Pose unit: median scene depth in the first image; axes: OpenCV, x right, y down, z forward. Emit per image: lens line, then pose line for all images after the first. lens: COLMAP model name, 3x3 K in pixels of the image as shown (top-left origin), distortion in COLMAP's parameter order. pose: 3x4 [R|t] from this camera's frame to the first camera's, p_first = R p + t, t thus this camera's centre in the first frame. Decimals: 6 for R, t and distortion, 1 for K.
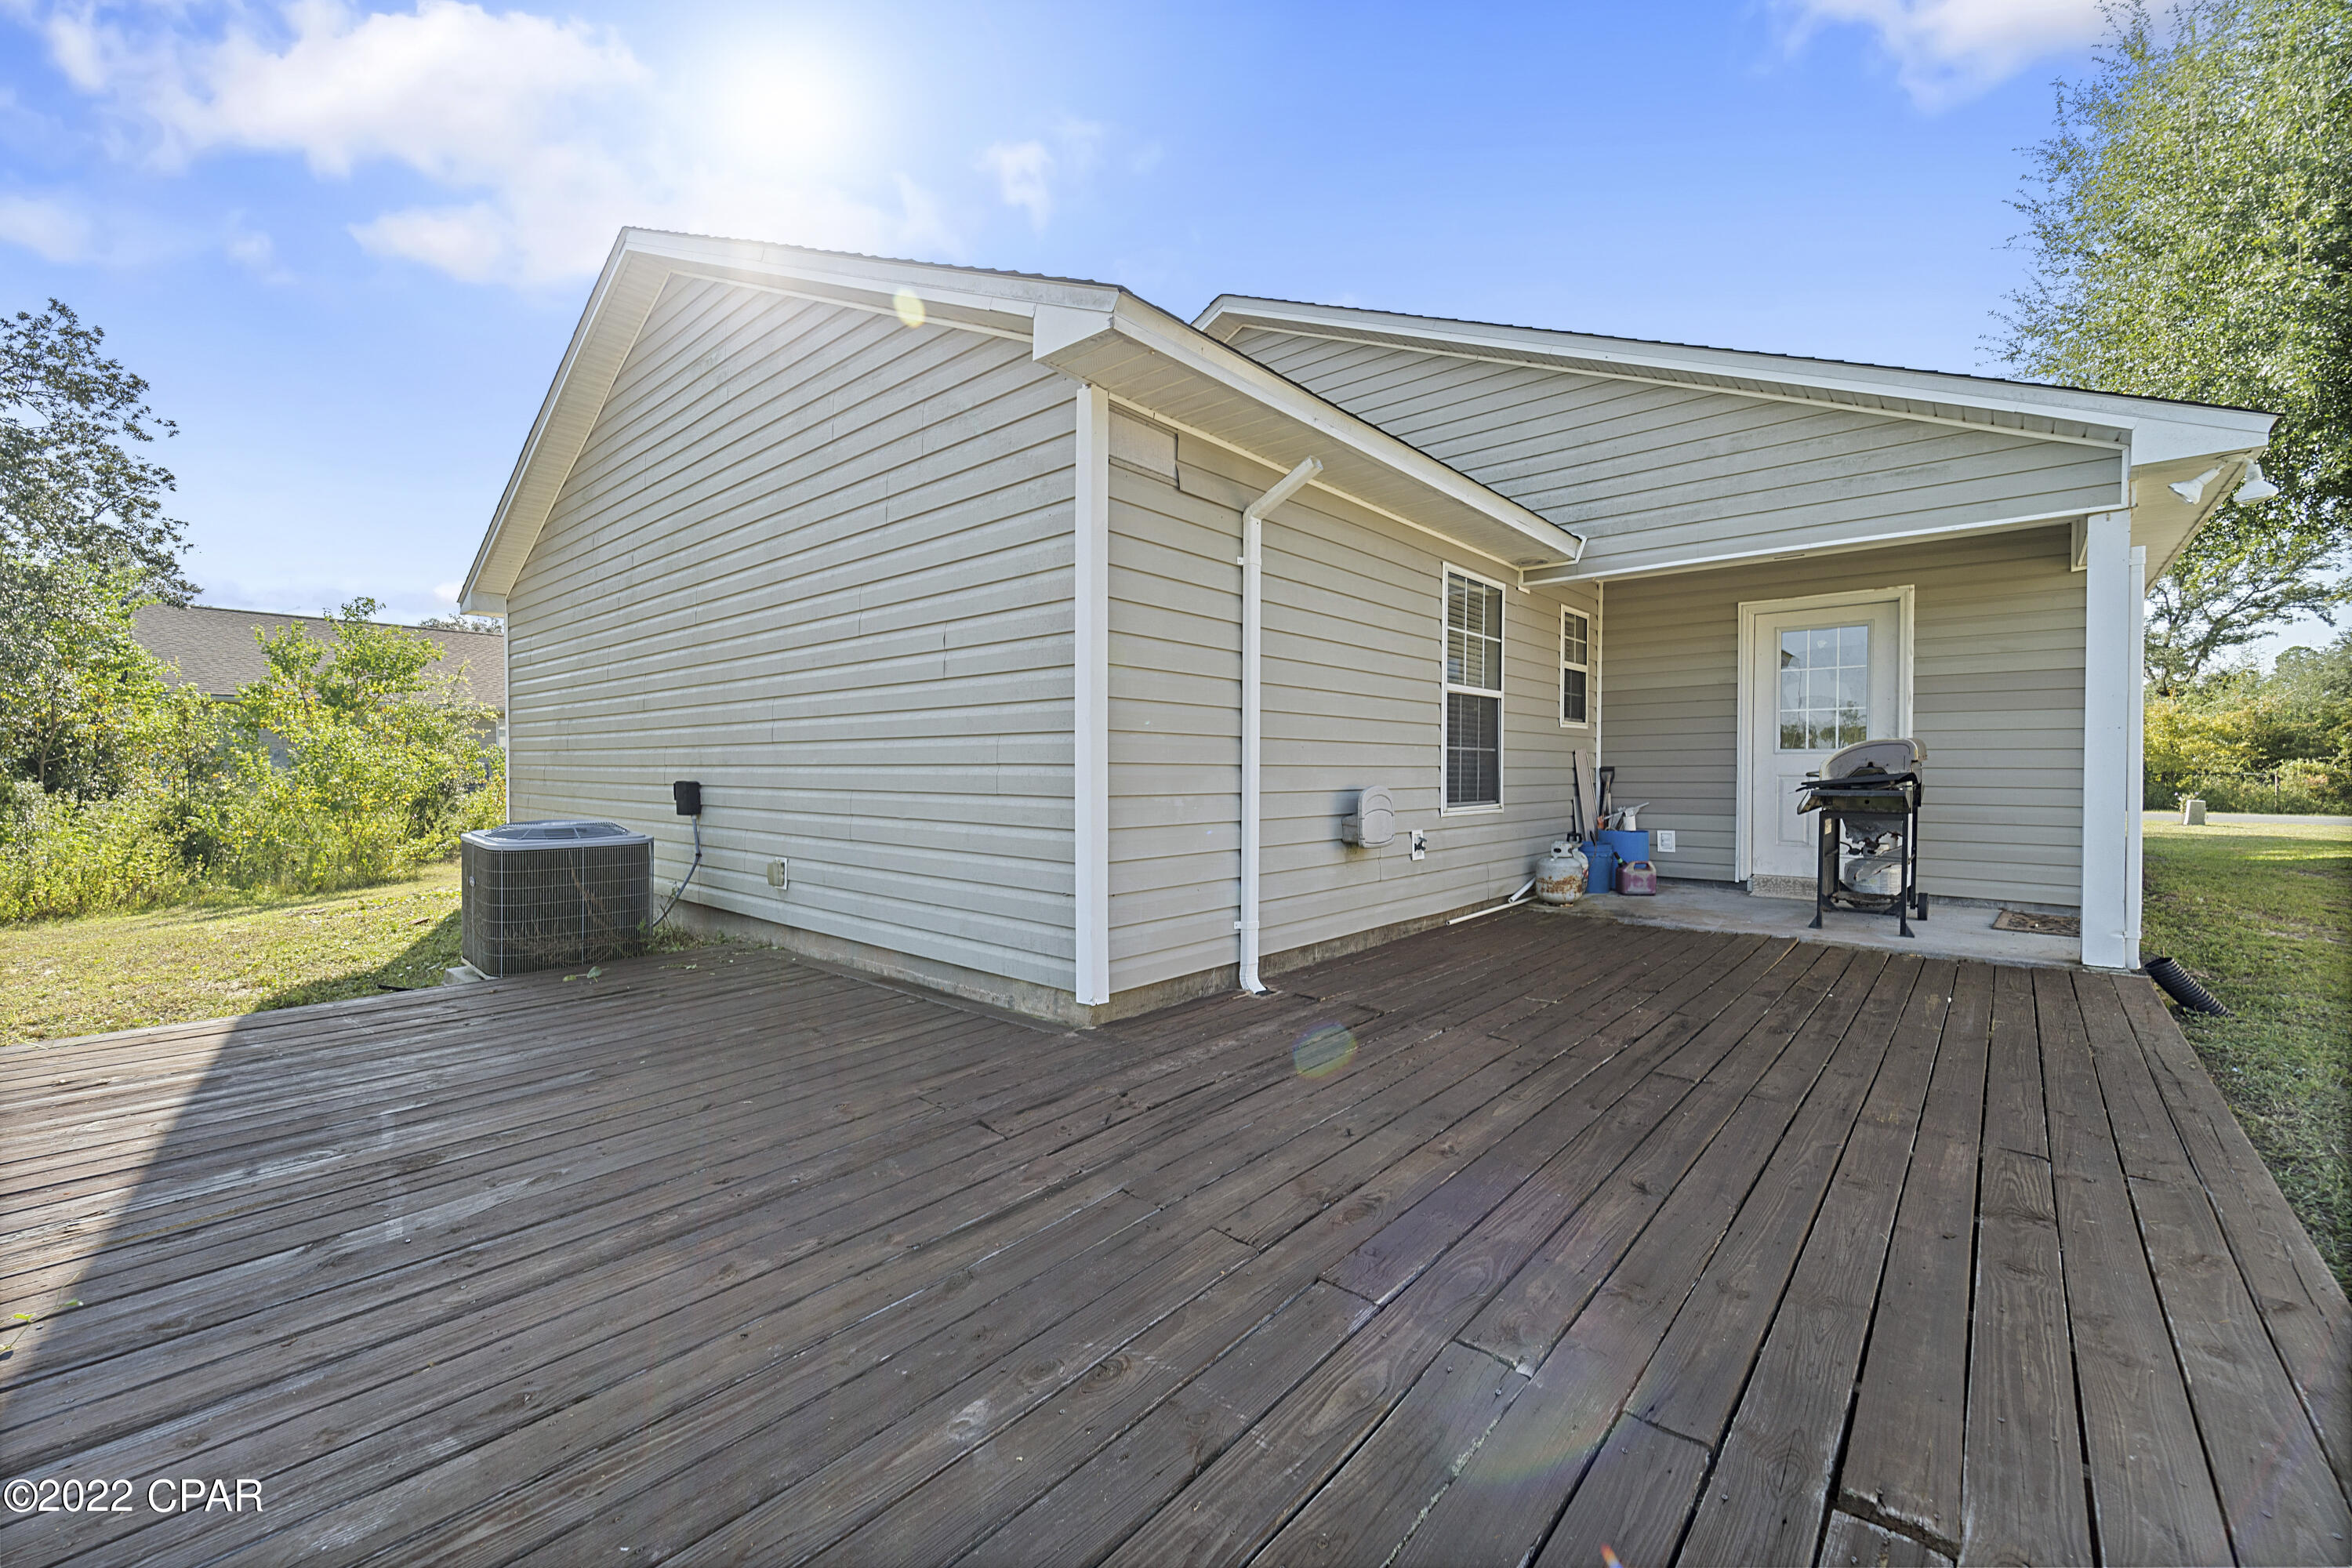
lens RADIAL K [[956.5, 0, 1178.3], [0, 956.5, 766.9], [0, 0, 1]] dist [0.000430, -0.000228]
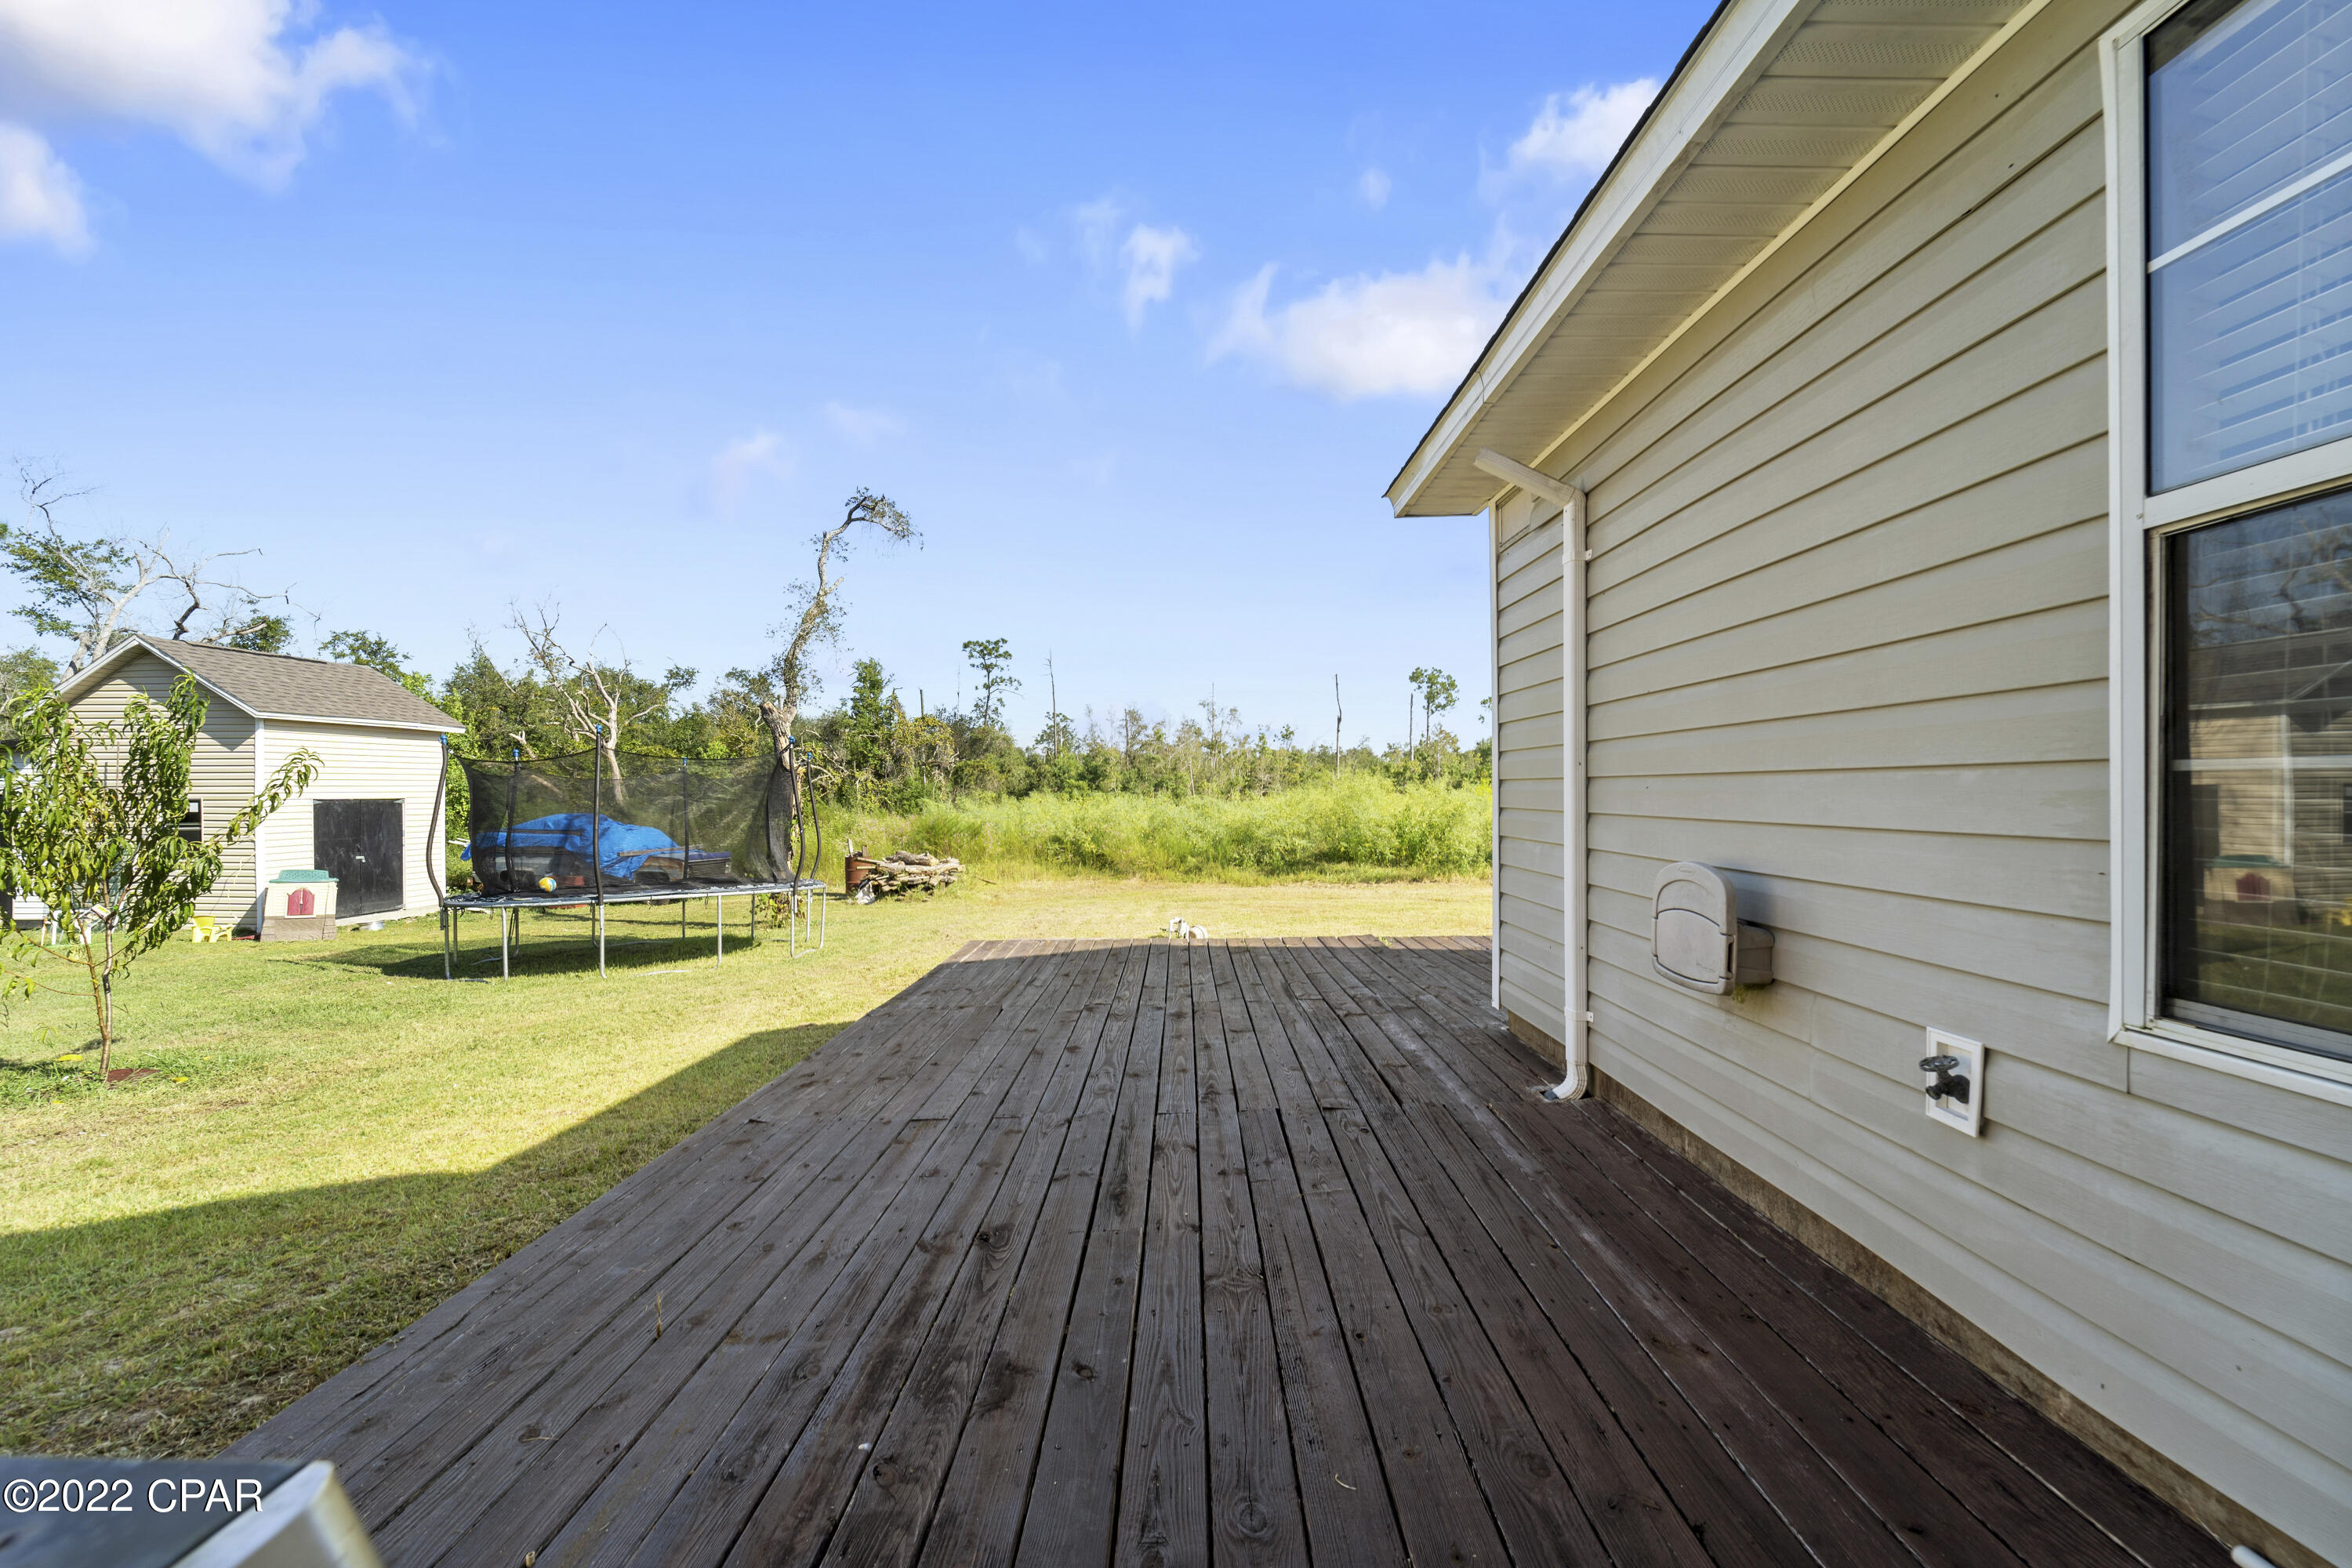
lens RADIAL K [[970.0, 0, 1192.2], [0, 970.0, 781.8], [0, 0, 1]] dist [0.000341, -0.000019]
pose [[-0.750764, -0.009617, -0.660500, 0.704511], [-0.001430, 0.999915, -0.012934, -0.014396], [0.660568, -0.008765, -0.750715, 1.158735]]
